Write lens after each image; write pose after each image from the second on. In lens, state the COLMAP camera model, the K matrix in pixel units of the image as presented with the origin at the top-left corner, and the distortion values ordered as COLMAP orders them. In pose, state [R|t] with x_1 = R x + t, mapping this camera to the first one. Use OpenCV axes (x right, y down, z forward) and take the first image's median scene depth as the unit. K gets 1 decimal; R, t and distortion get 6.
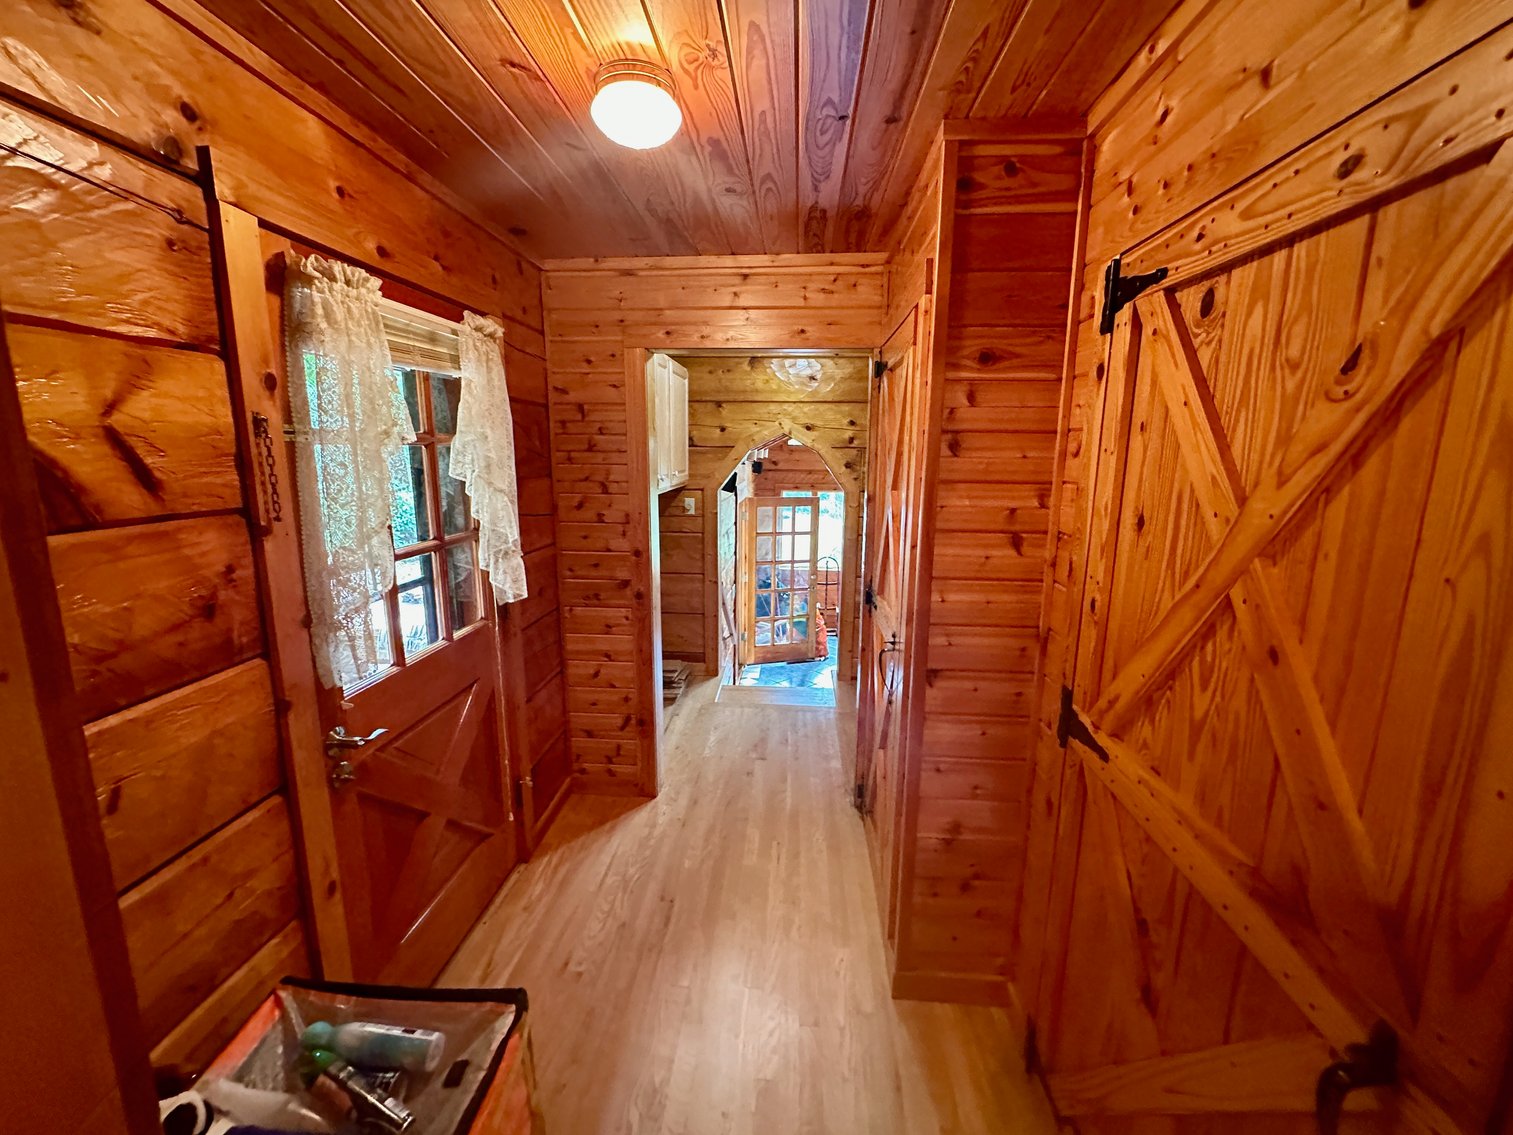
lens RADIAL K [[607.8, 0, 749.7], [0, 607.8, 565.8], [0, 0, 1]] dist [-0.002742, 0.000390]
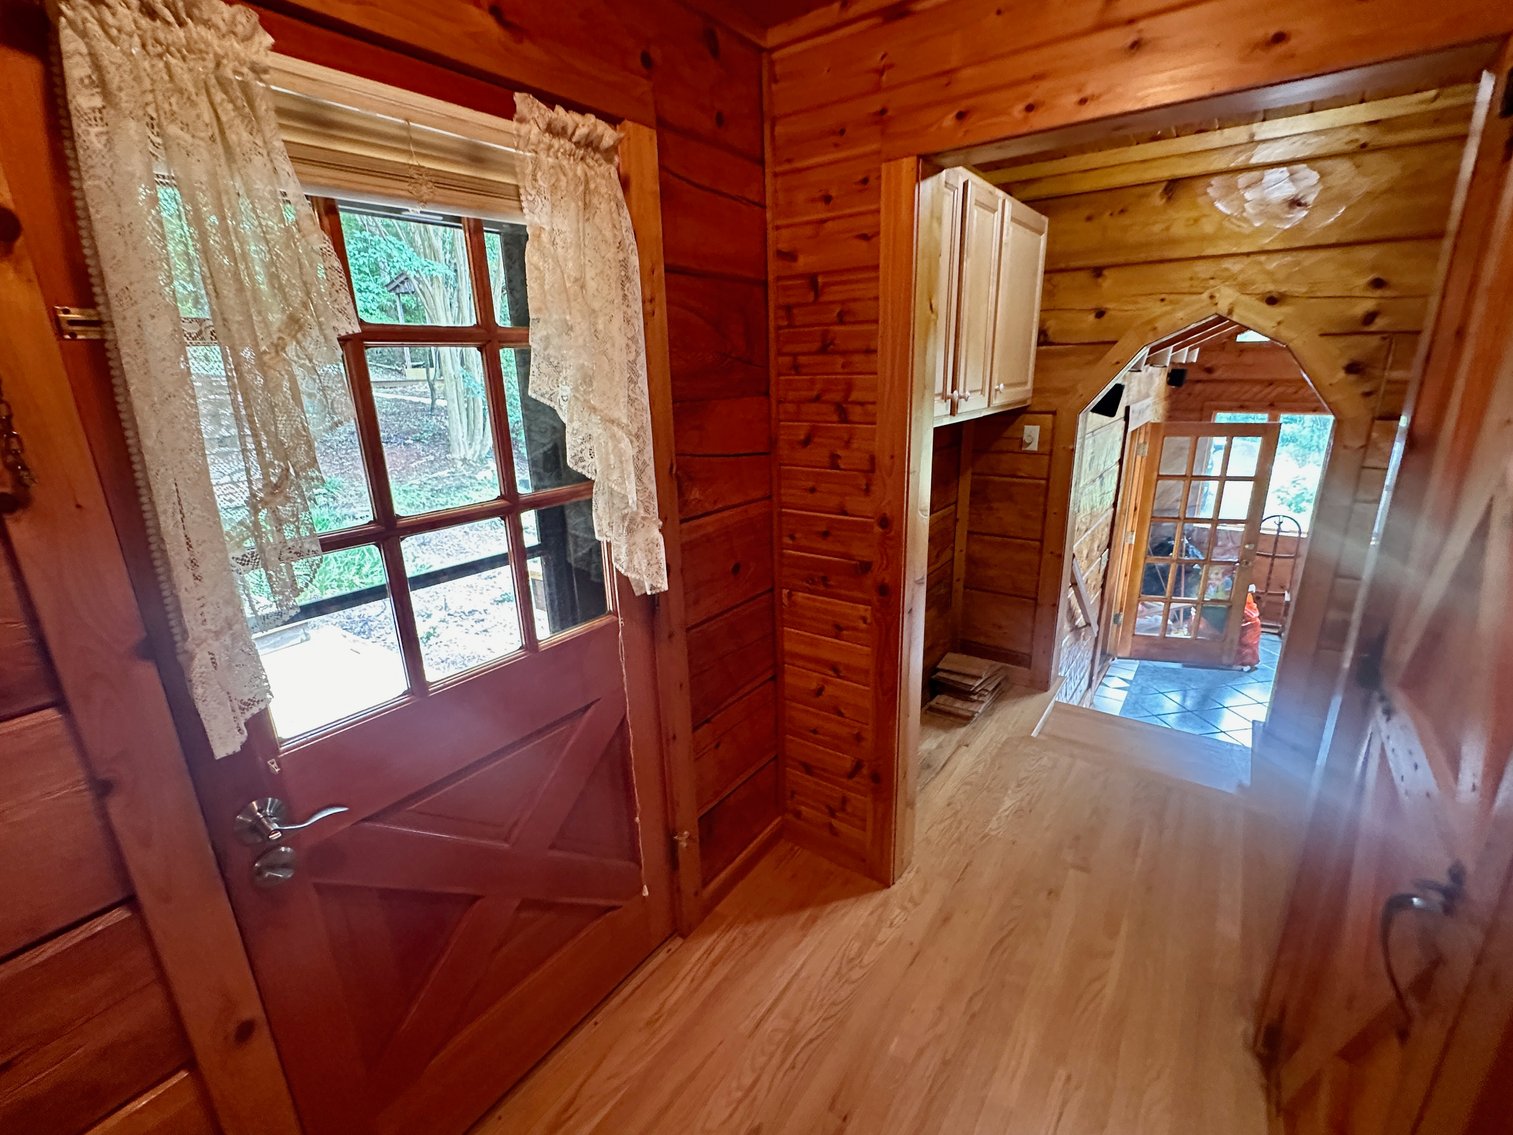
lens RADIAL K [[663.8, 0, 756.5], [0, 663.8, 567.5], [0, 0, 1]] dist [-0.004303, -0.000503]
pose [[0.853322, 0.122793, -0.506718, 0.046497], [-0.065632, 0.989438, 0.129245, -0.049934], [0.517236, -0.077031, 0.852369, 0.337286]]
